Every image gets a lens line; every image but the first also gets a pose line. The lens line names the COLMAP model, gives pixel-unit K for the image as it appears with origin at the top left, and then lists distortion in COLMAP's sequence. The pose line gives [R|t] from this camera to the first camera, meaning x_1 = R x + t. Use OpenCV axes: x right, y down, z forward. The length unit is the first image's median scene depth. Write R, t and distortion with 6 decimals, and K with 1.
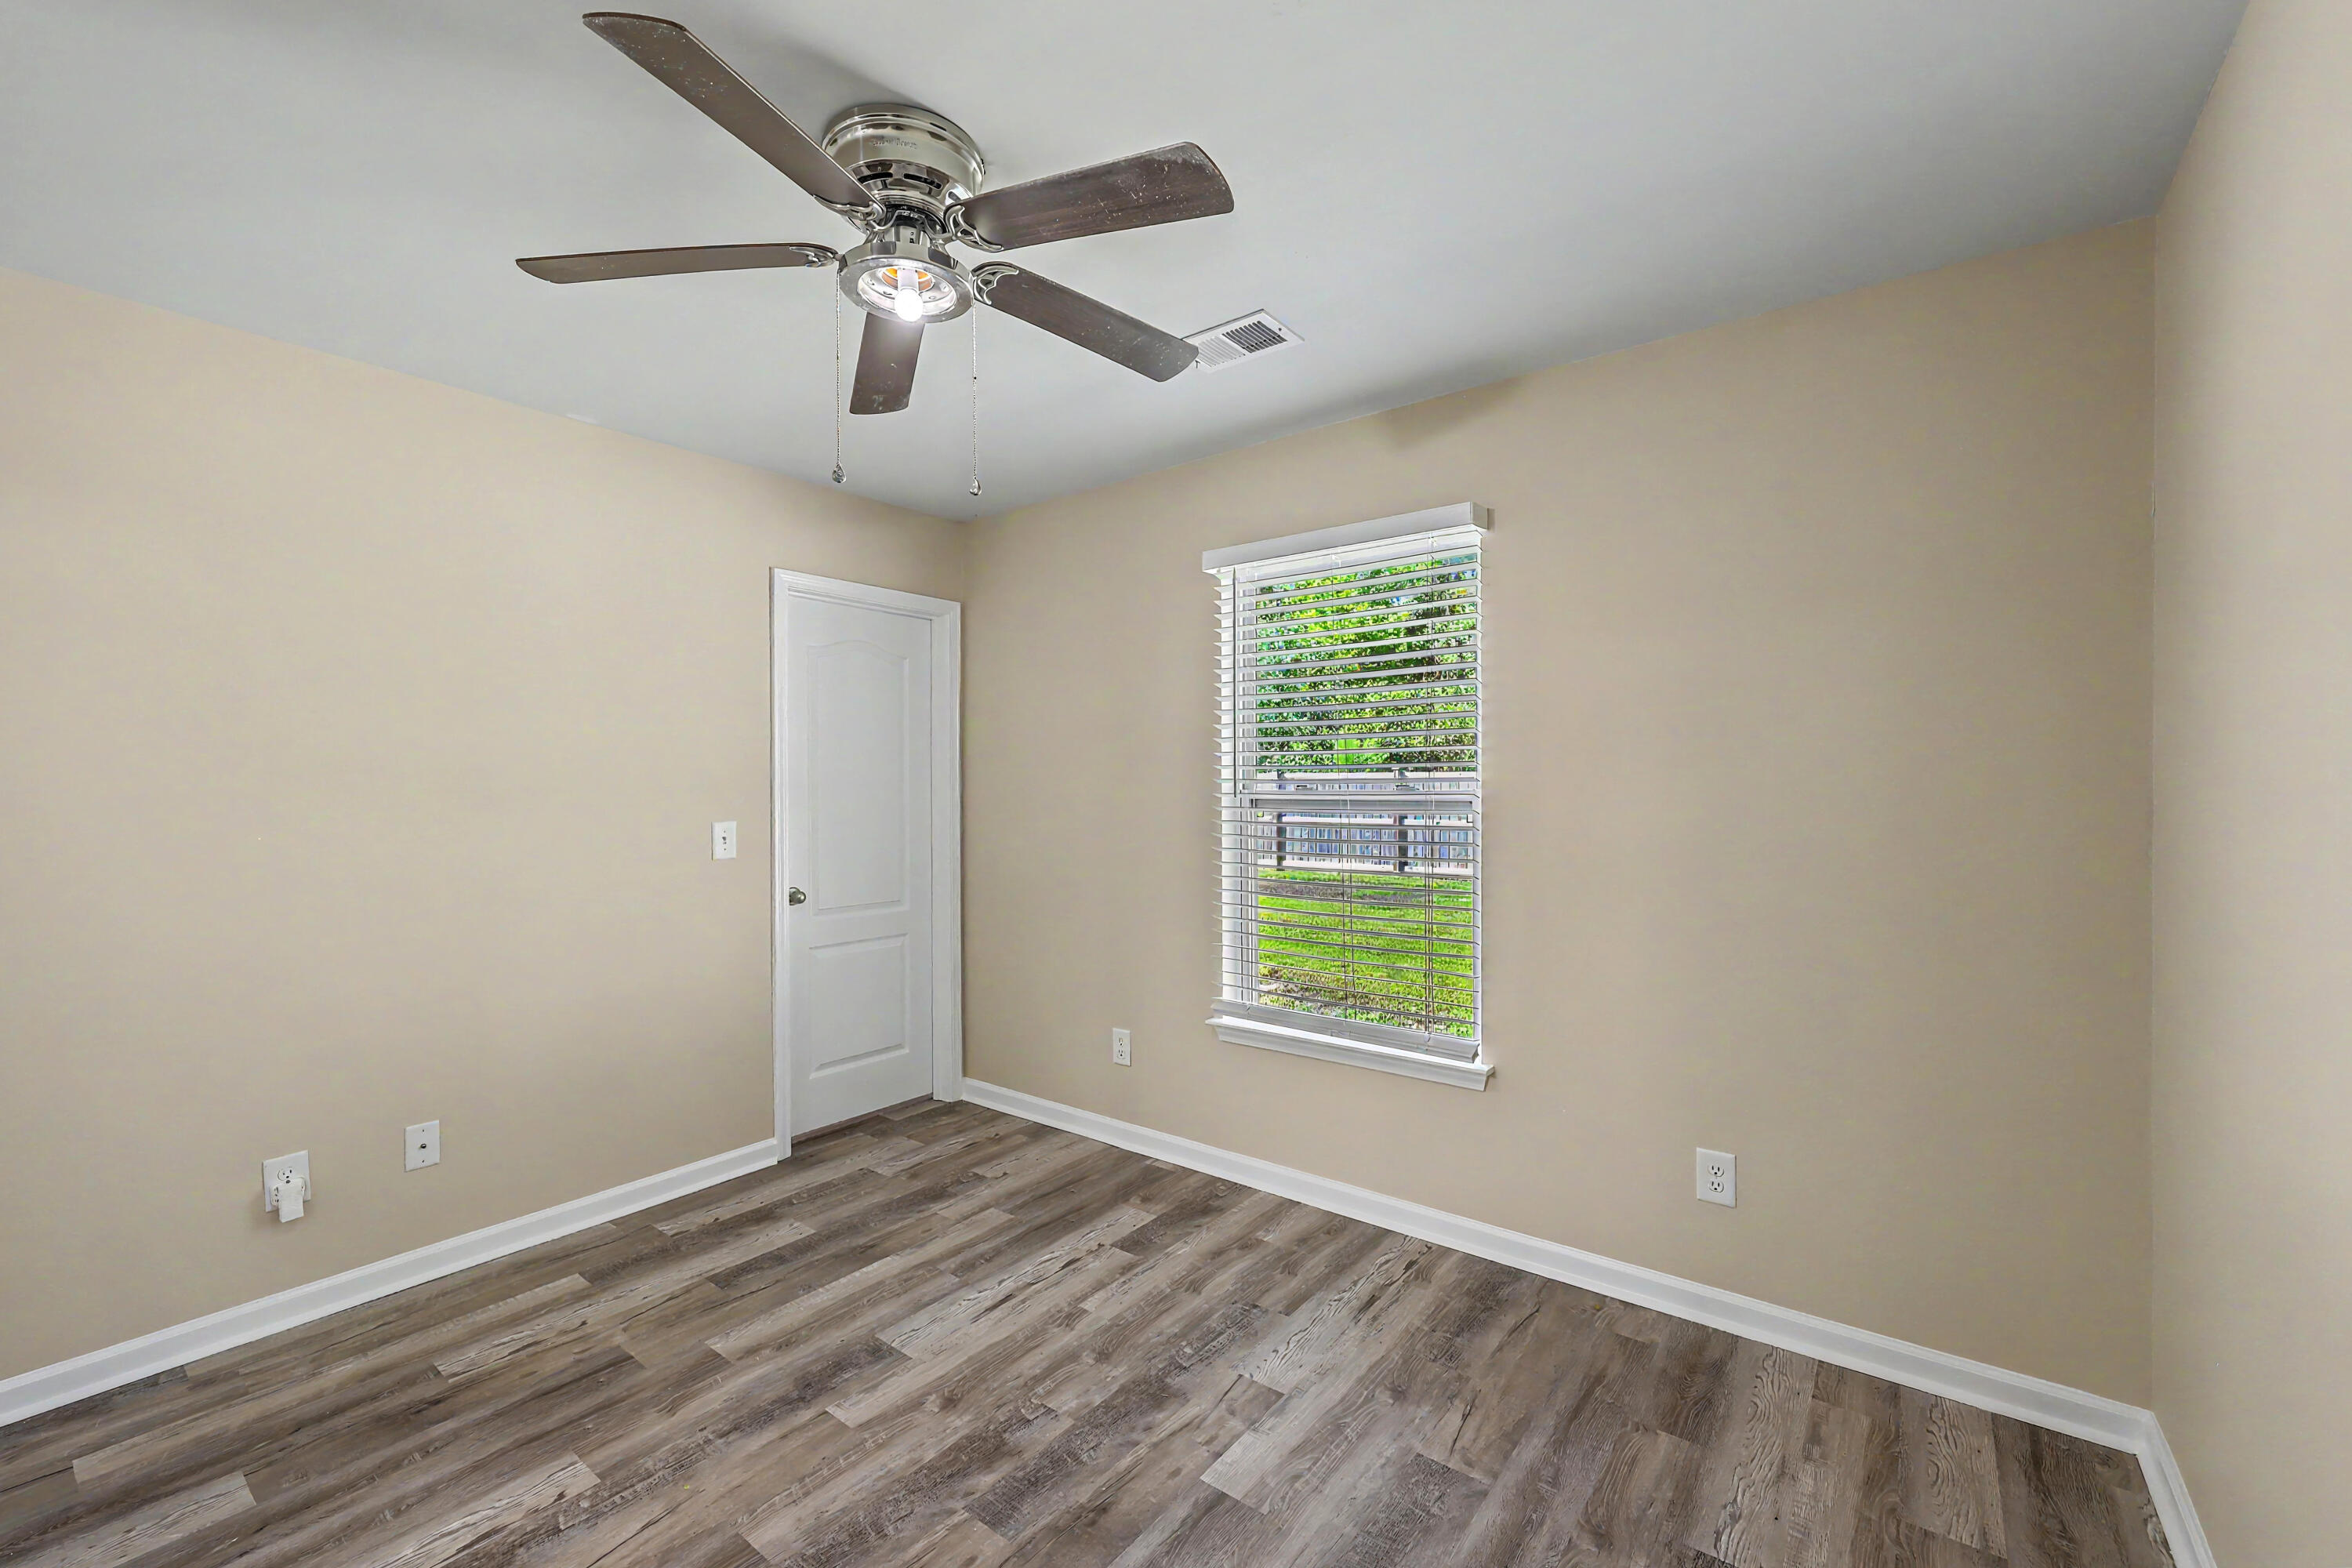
lens RADIAL K [[951.4, 0, 1176.4], [0, 951.4, 785.4], [0, 0, 1]] dist [-0.001676, -0.000083]
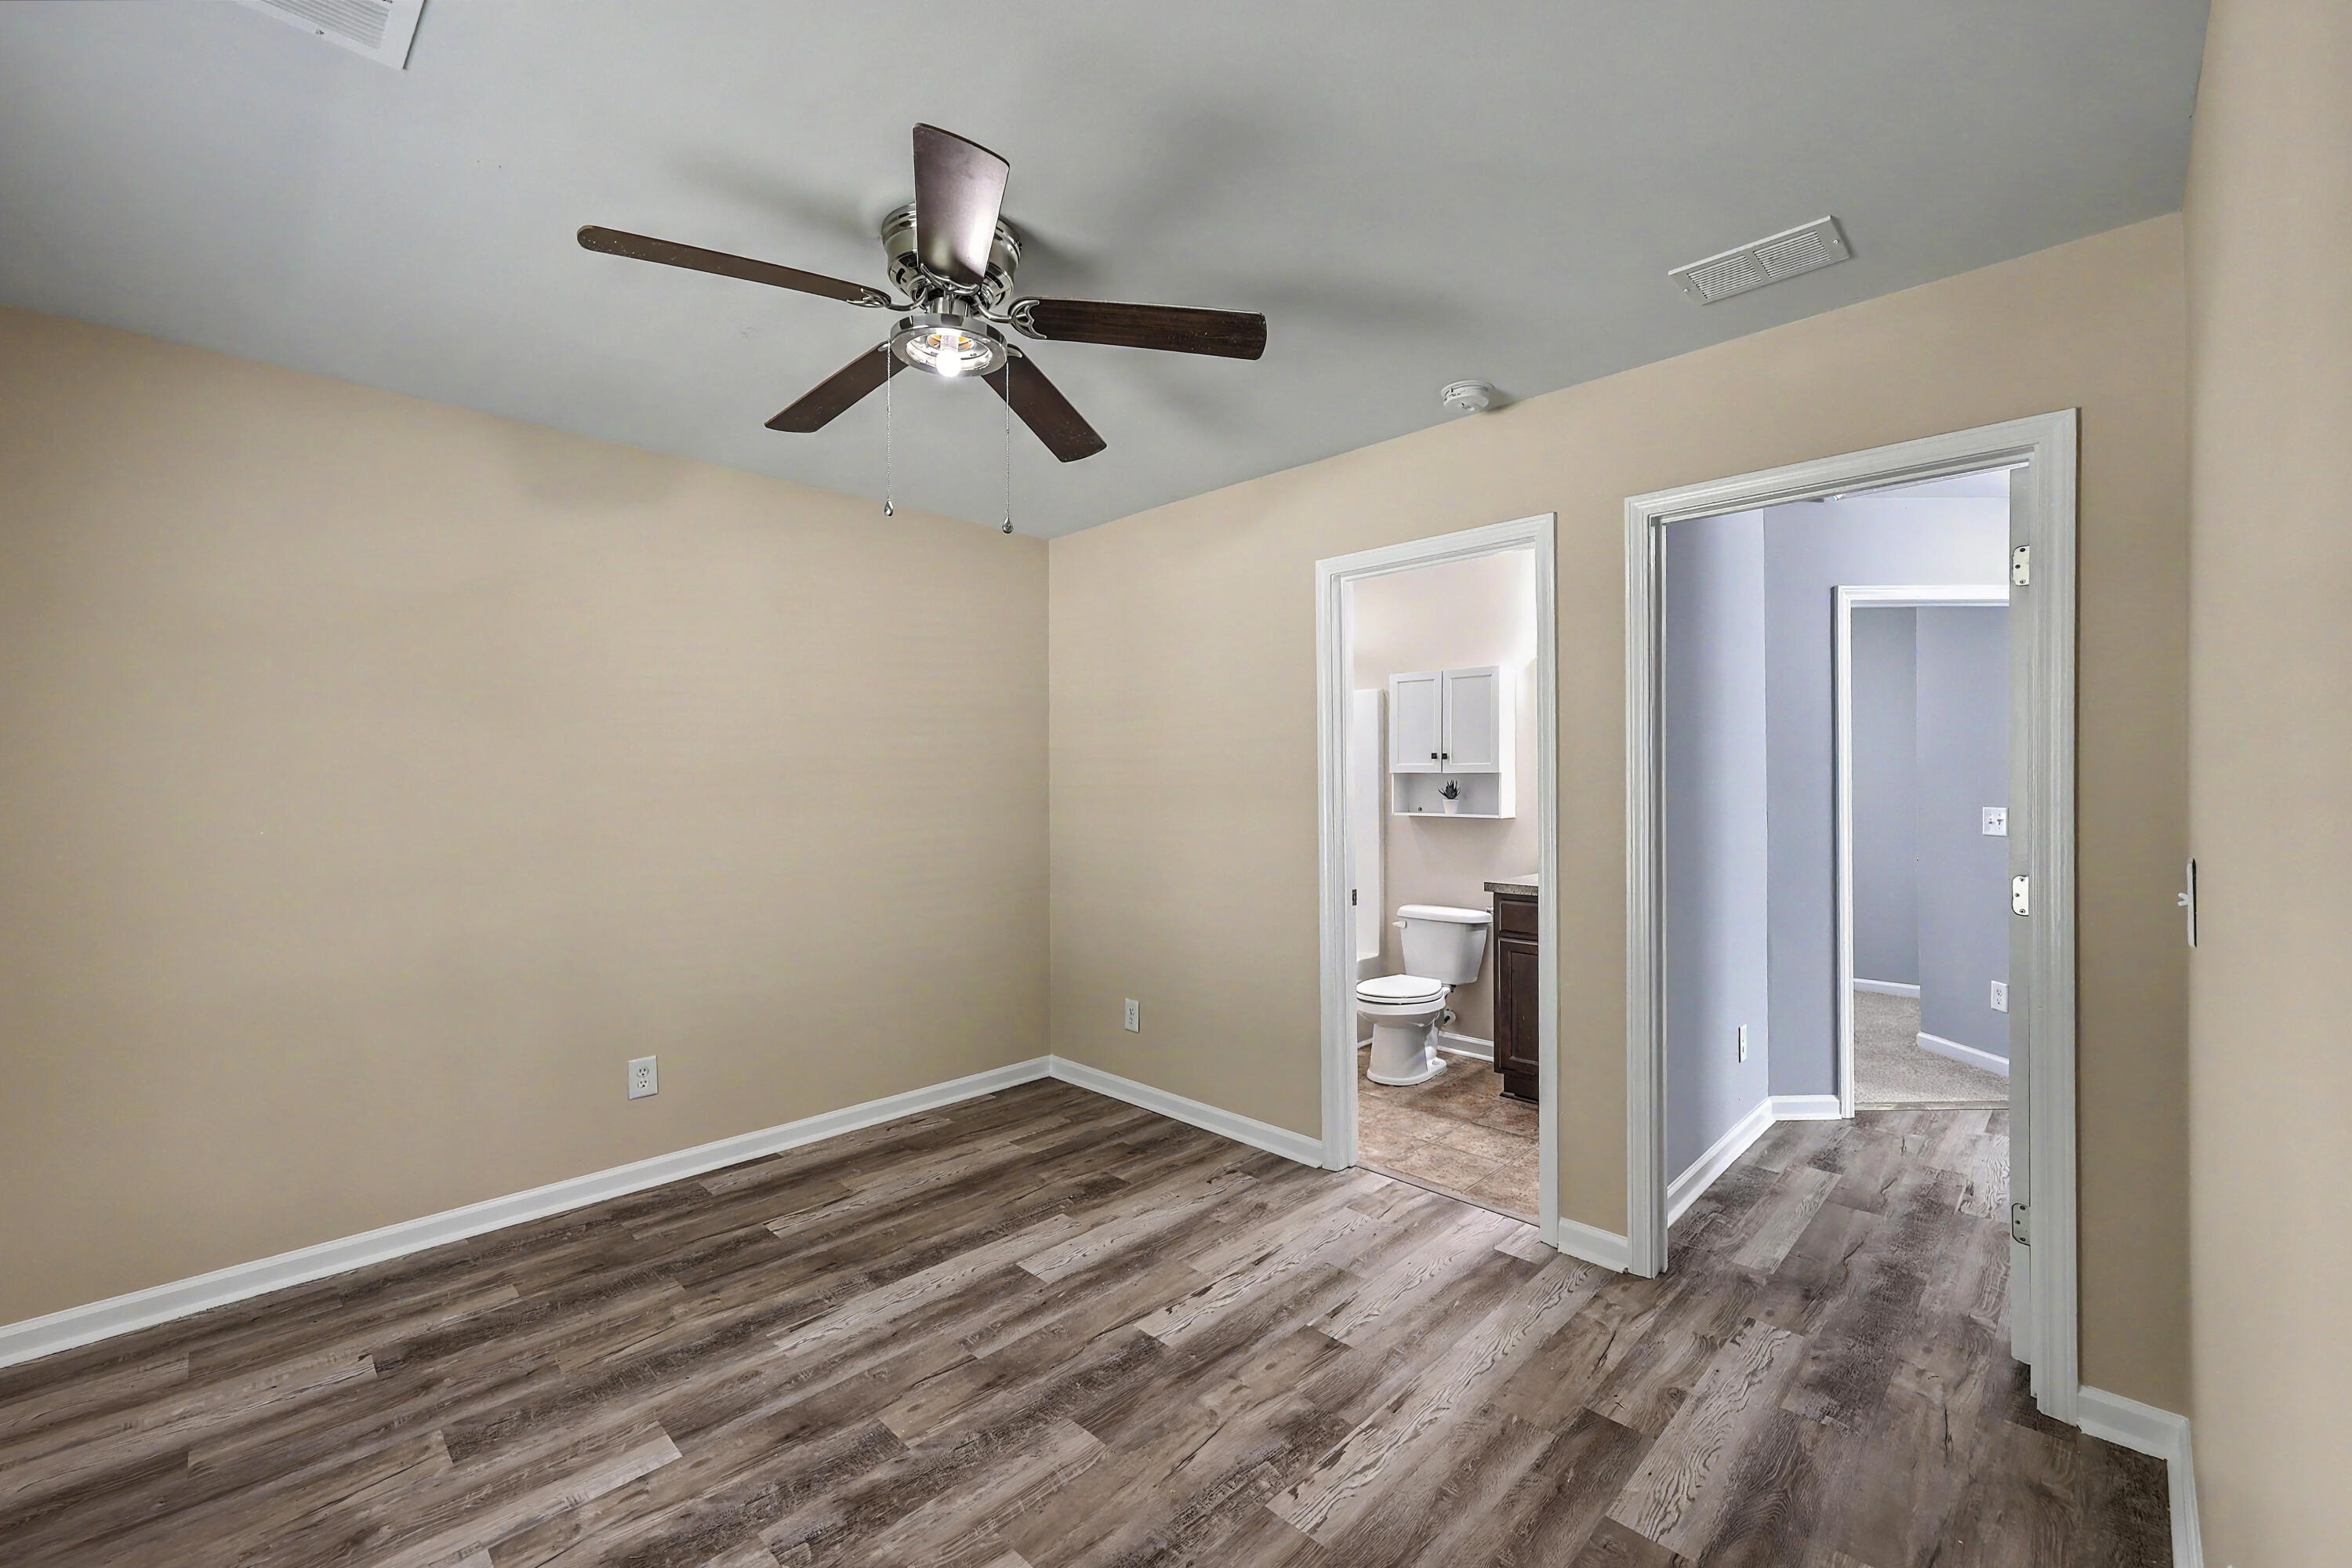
lens RADIAL K [[951.4, 0, 1175.5], [0, 951.4, 782.8], [0, 0, 1]] dist [-0.001676, -0.000083]
pose [[-0.992193, 0.008678, 0.124408, -0.635799], [0.009364, 0.999944, 0.004934, -0.000775], [-0.124358, 0.006060, -0.992219, 1.936874]]
